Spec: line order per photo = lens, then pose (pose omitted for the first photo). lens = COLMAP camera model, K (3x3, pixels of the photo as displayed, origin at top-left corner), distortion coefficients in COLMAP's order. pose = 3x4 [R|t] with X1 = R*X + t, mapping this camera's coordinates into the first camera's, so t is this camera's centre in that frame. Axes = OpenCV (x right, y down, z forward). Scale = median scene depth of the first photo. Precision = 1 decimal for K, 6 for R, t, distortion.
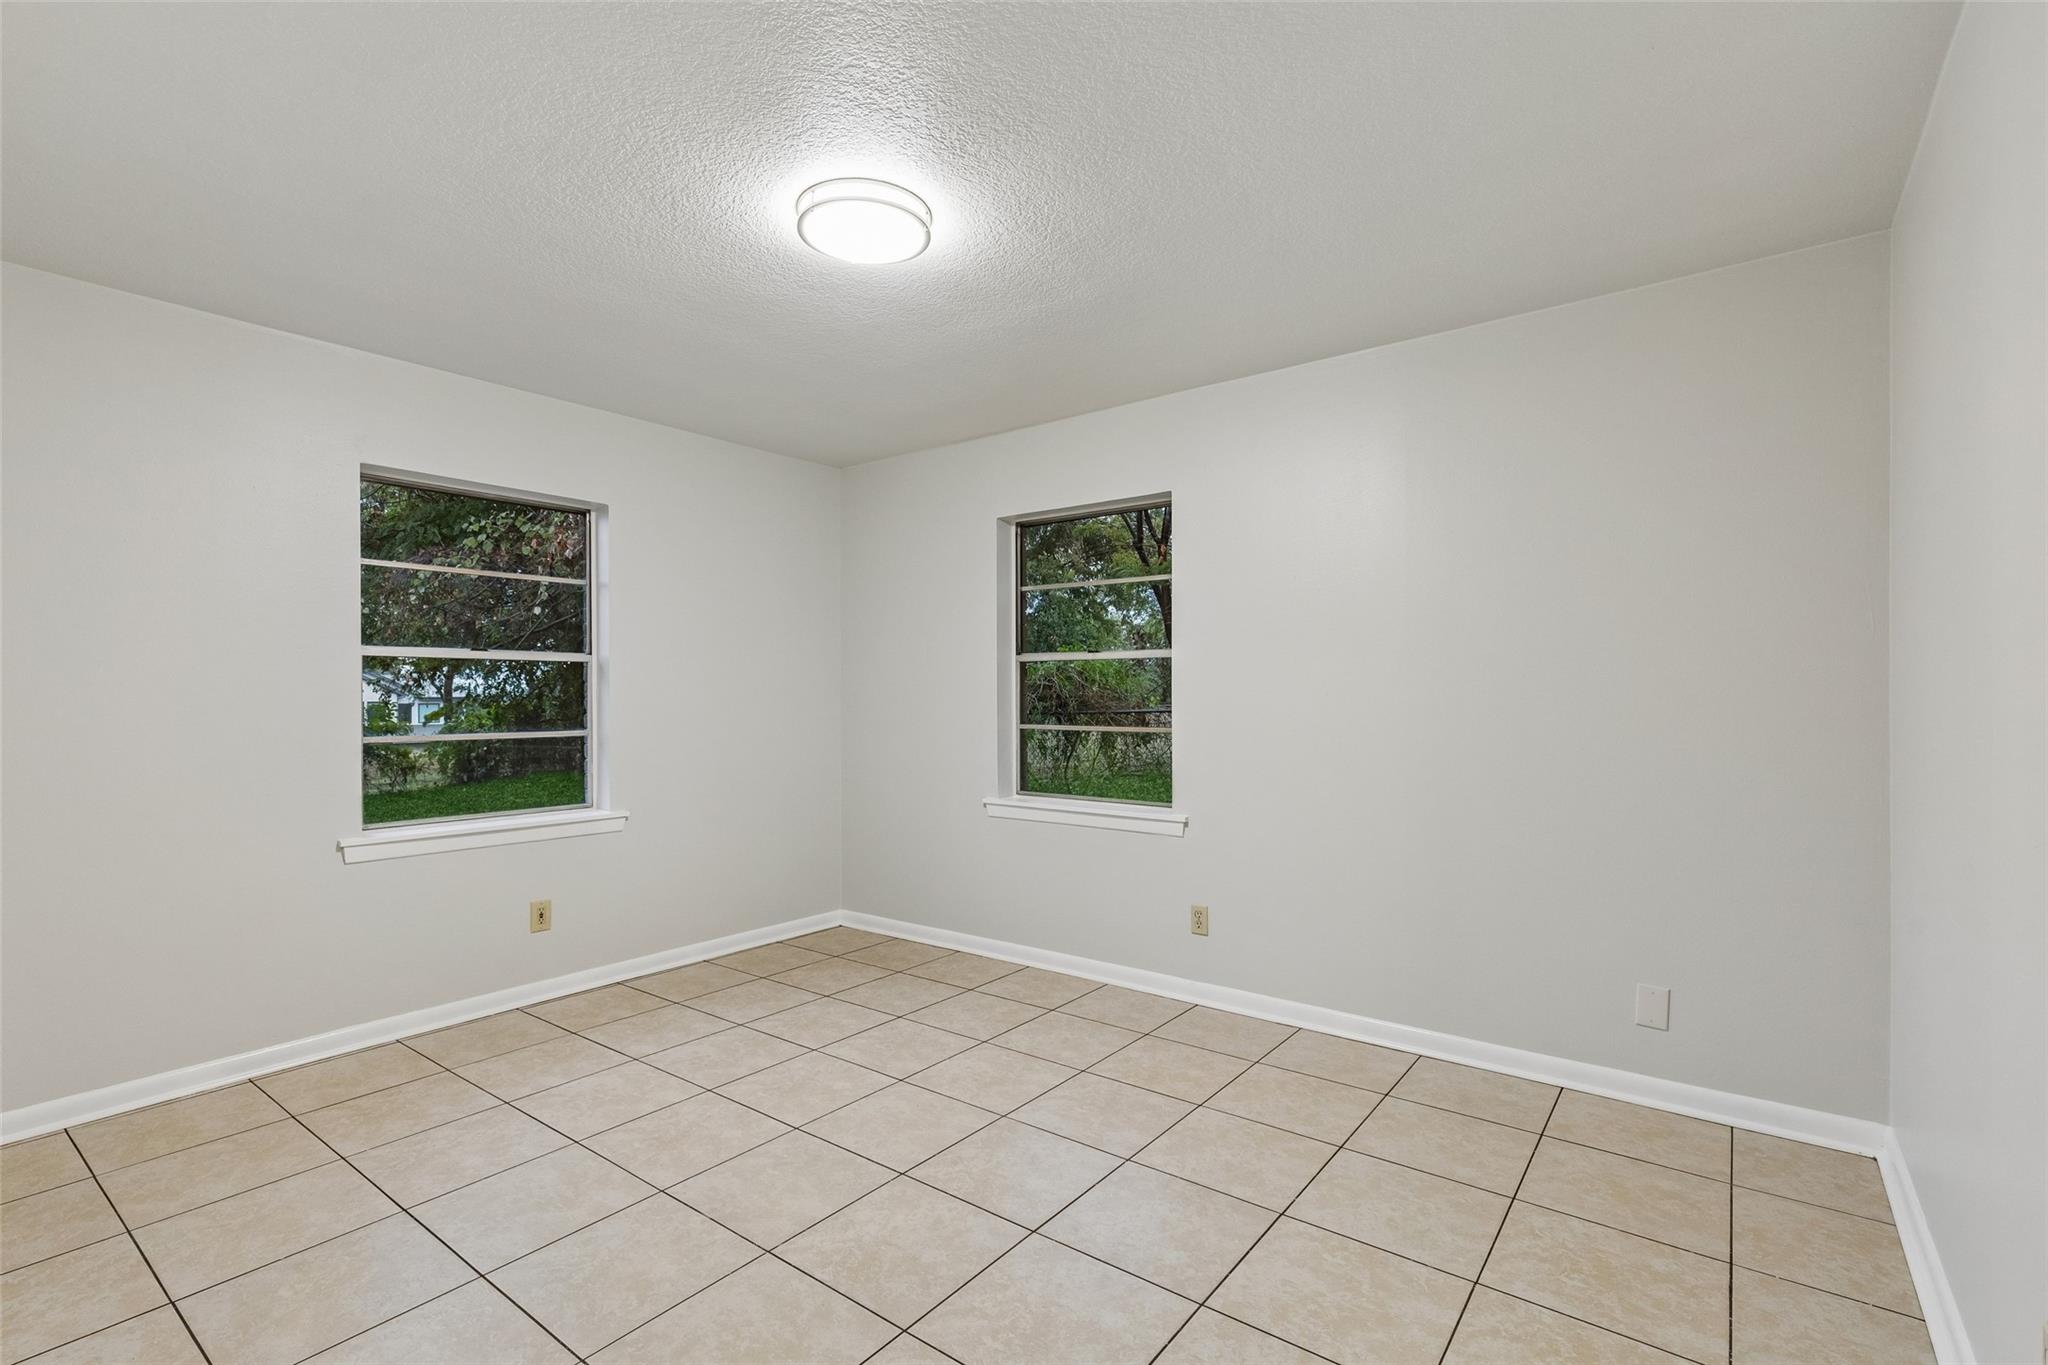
lens RADIAL K [[921.1, 0, 1018.9], [0, 921.1, 690.8], [0, 0, 1]] dist [0.004791, 0.000202]
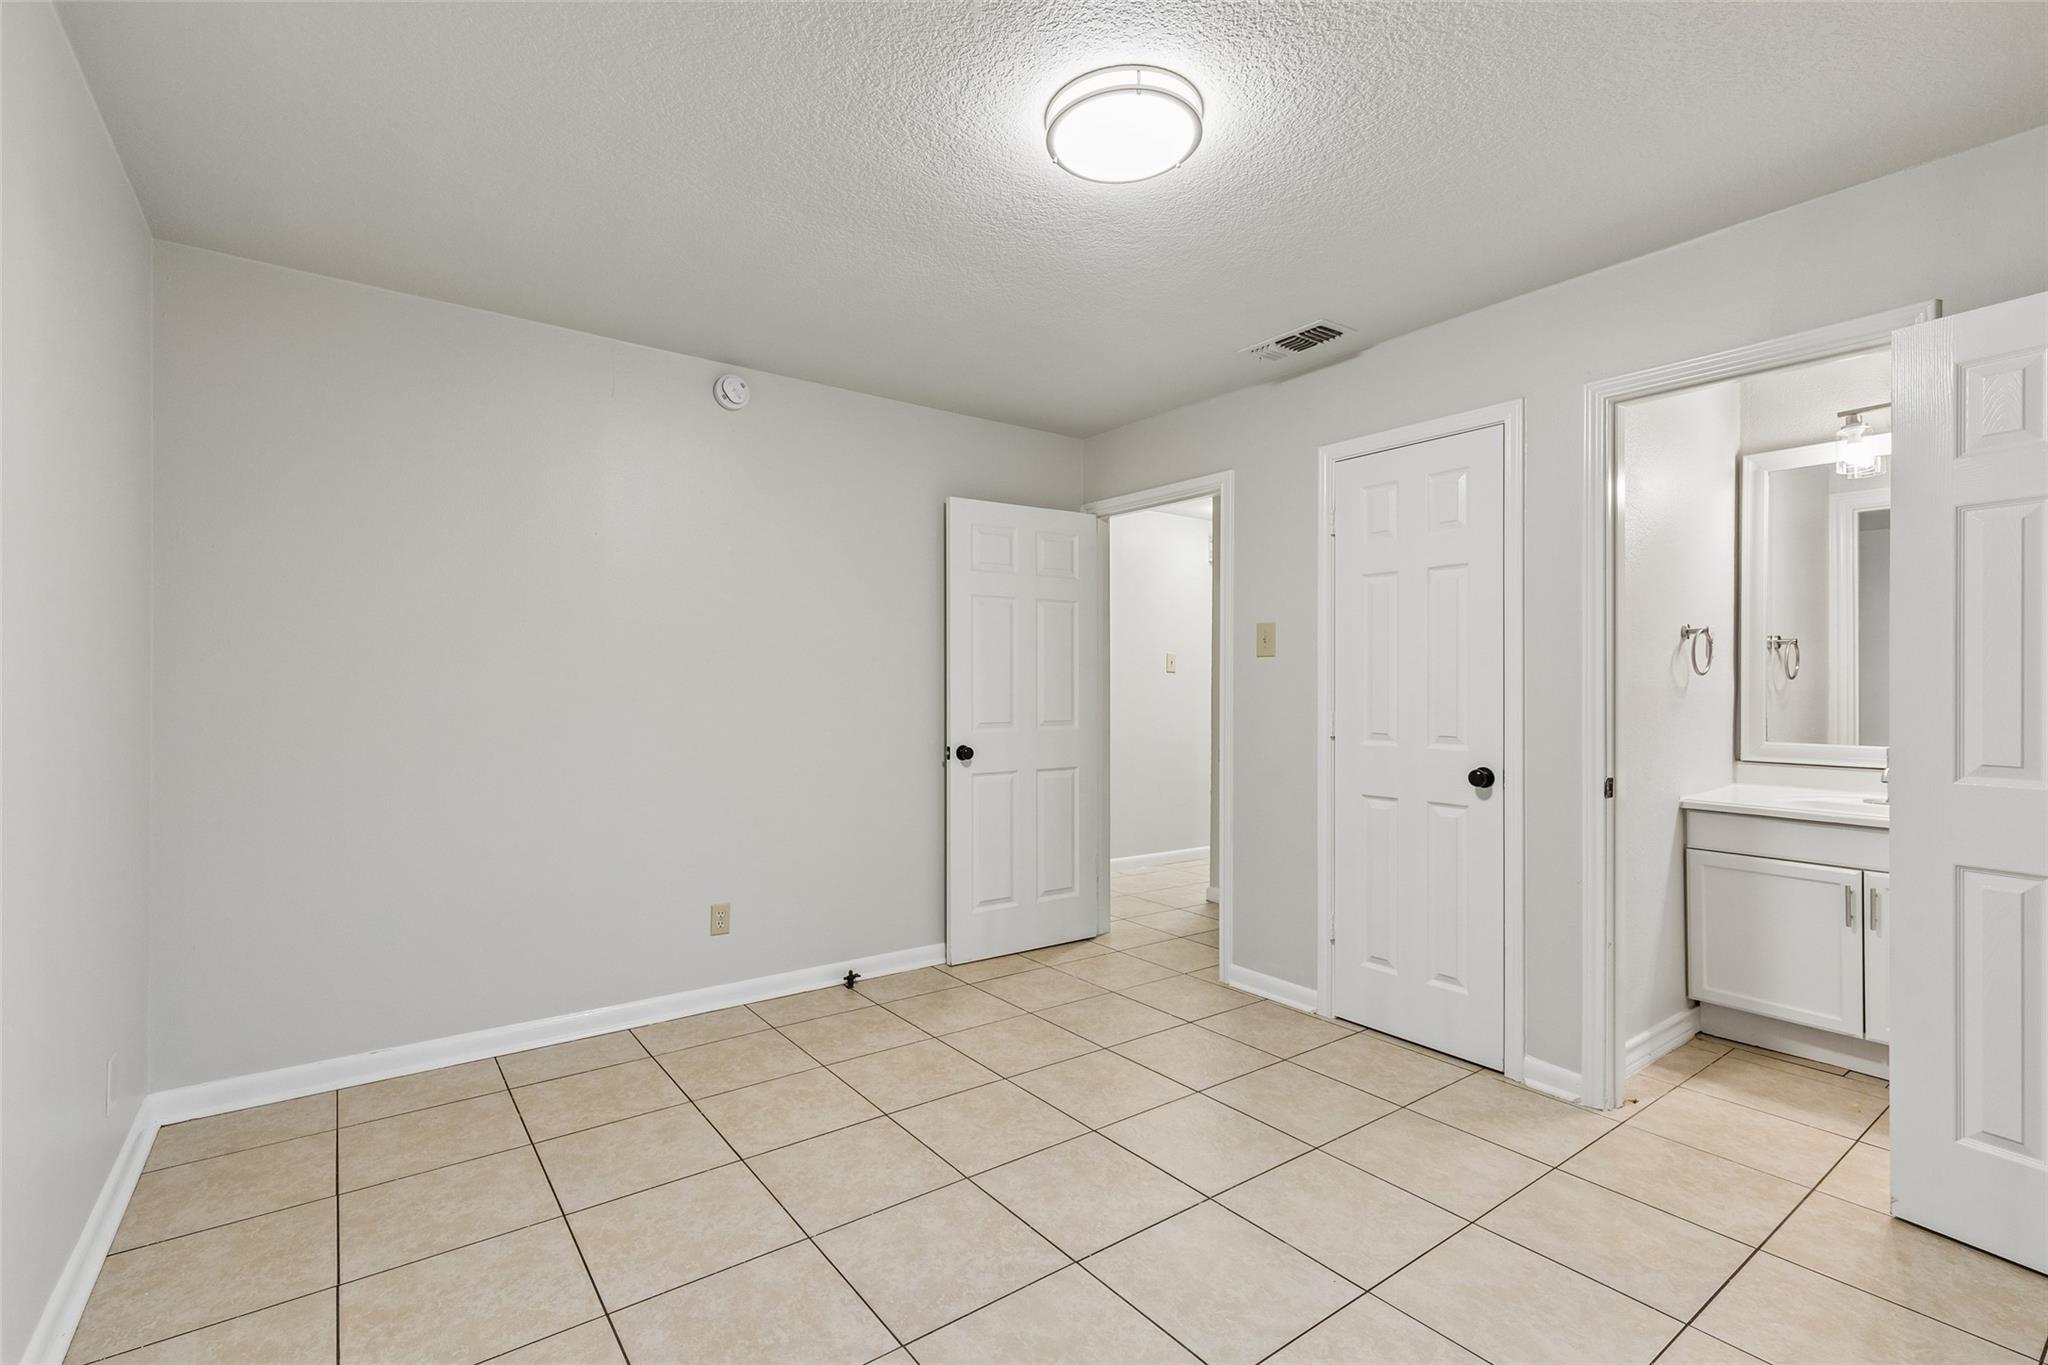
lens RADIAL K [[925.6, 0, 1023.1], [0, 925.6, 688.5], [0, 0, 1]] dist [0.006948, -0.000149]
pose [[-0.962230, -0.001491, 0.272233, -0.244284], [-0.003494, 0.999970, -0.006876, 0.012708], [-0.272215, -0.007567, -0.962207, 1.447304]]
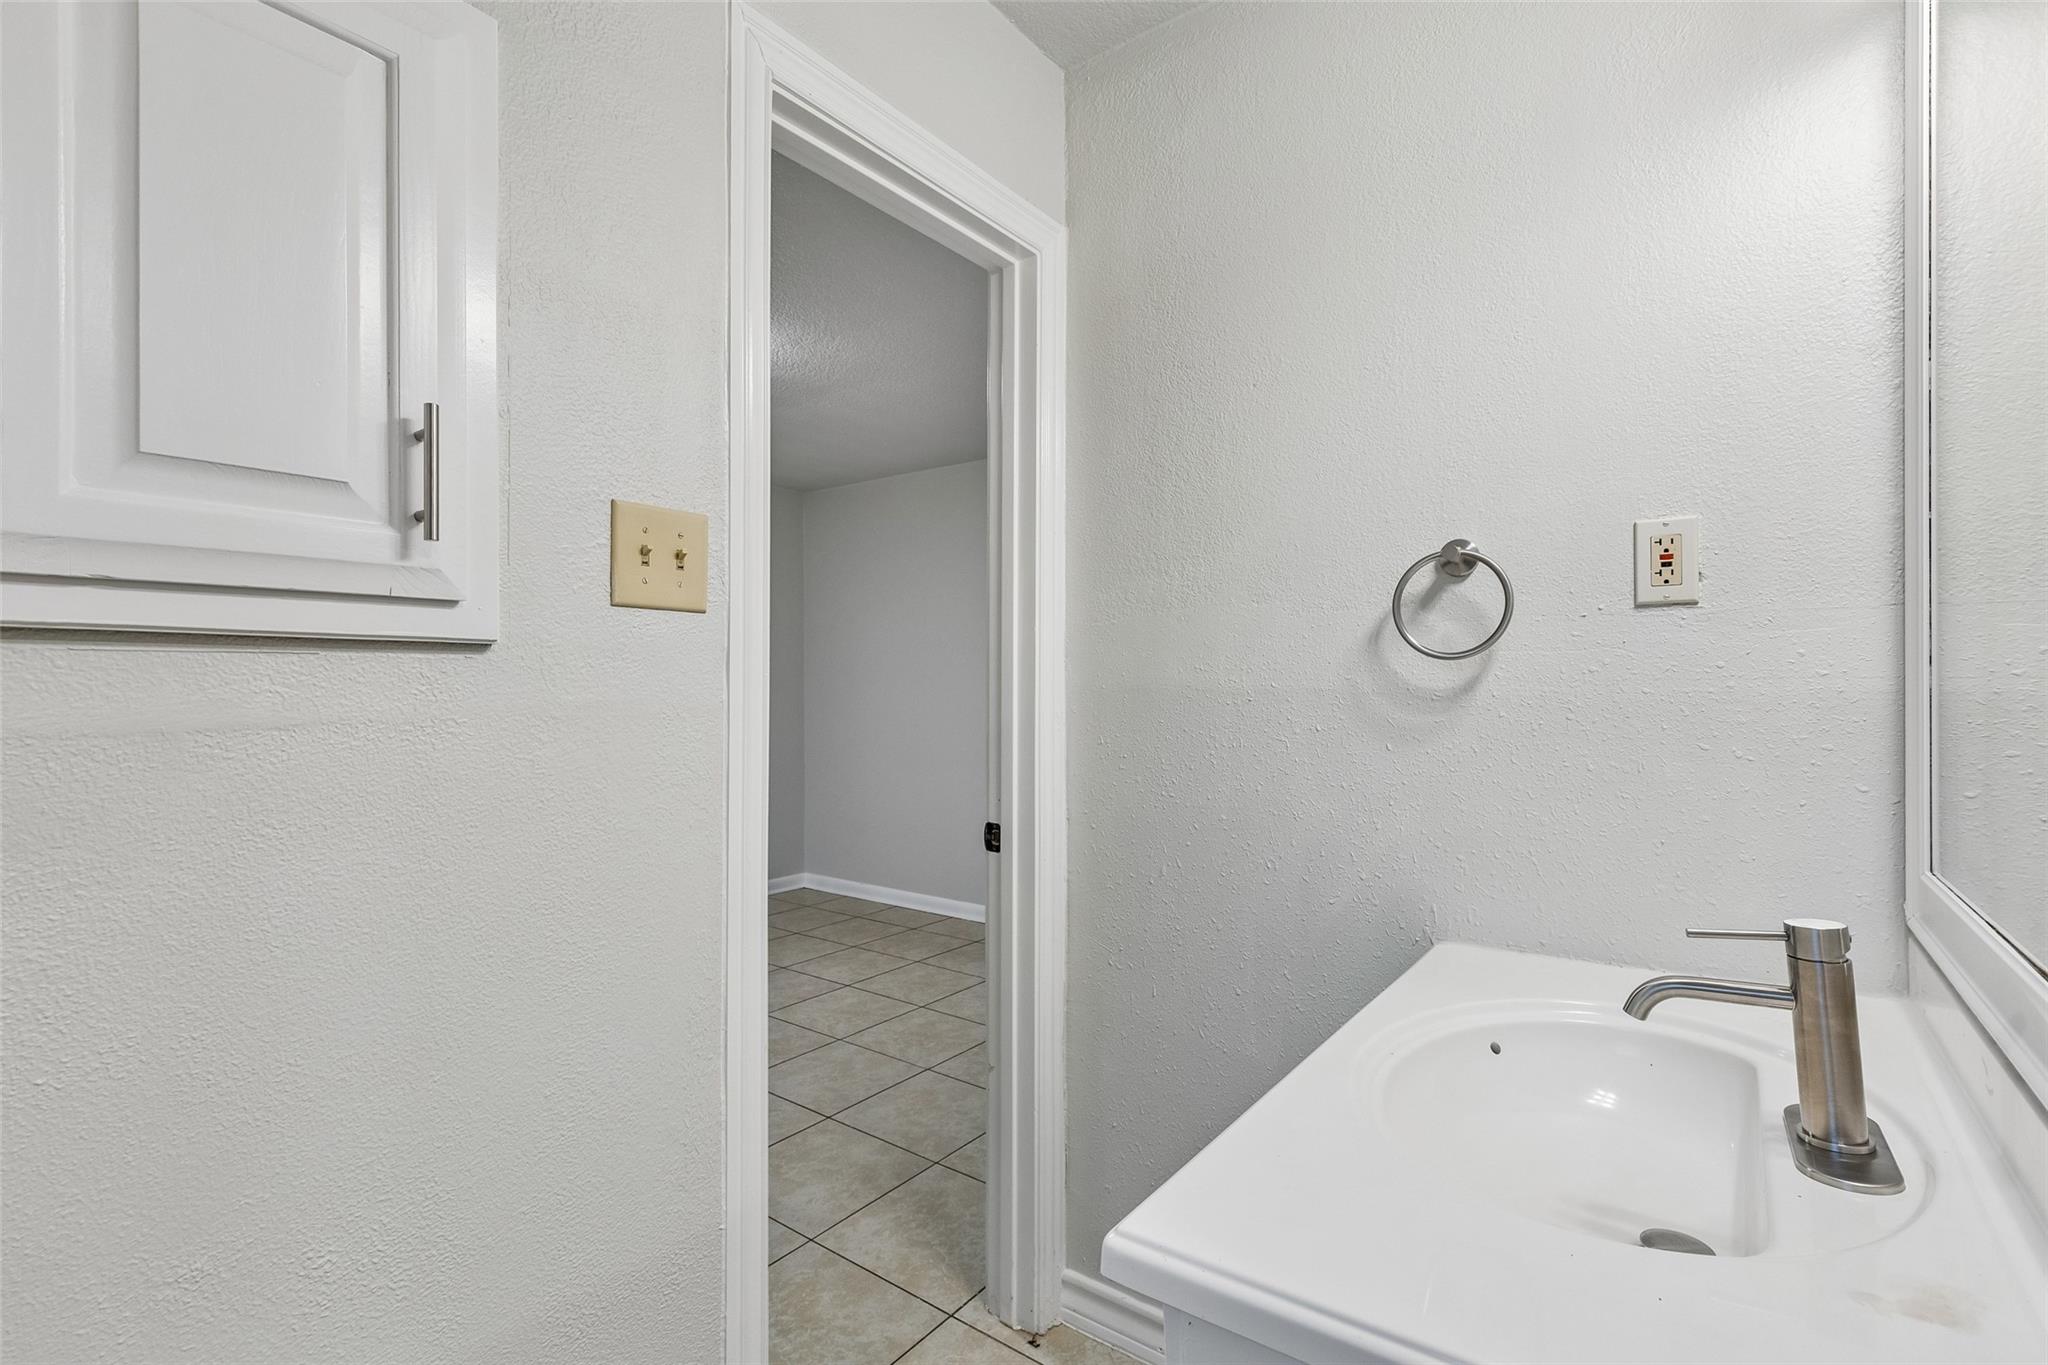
lens RADIAL K [[921.1, 0, 1018.9], [0, 921.1, 690.8], [0, 0, 1]] dist [0.004791, 0.000202]
pose [[-0.008029, 0.004341, 0.999958, -1.161602], [-0.015063, 0.999877, -0.004462, 0.008010], [-0.999854, -0.015098, -0.007962, 0.405594]]
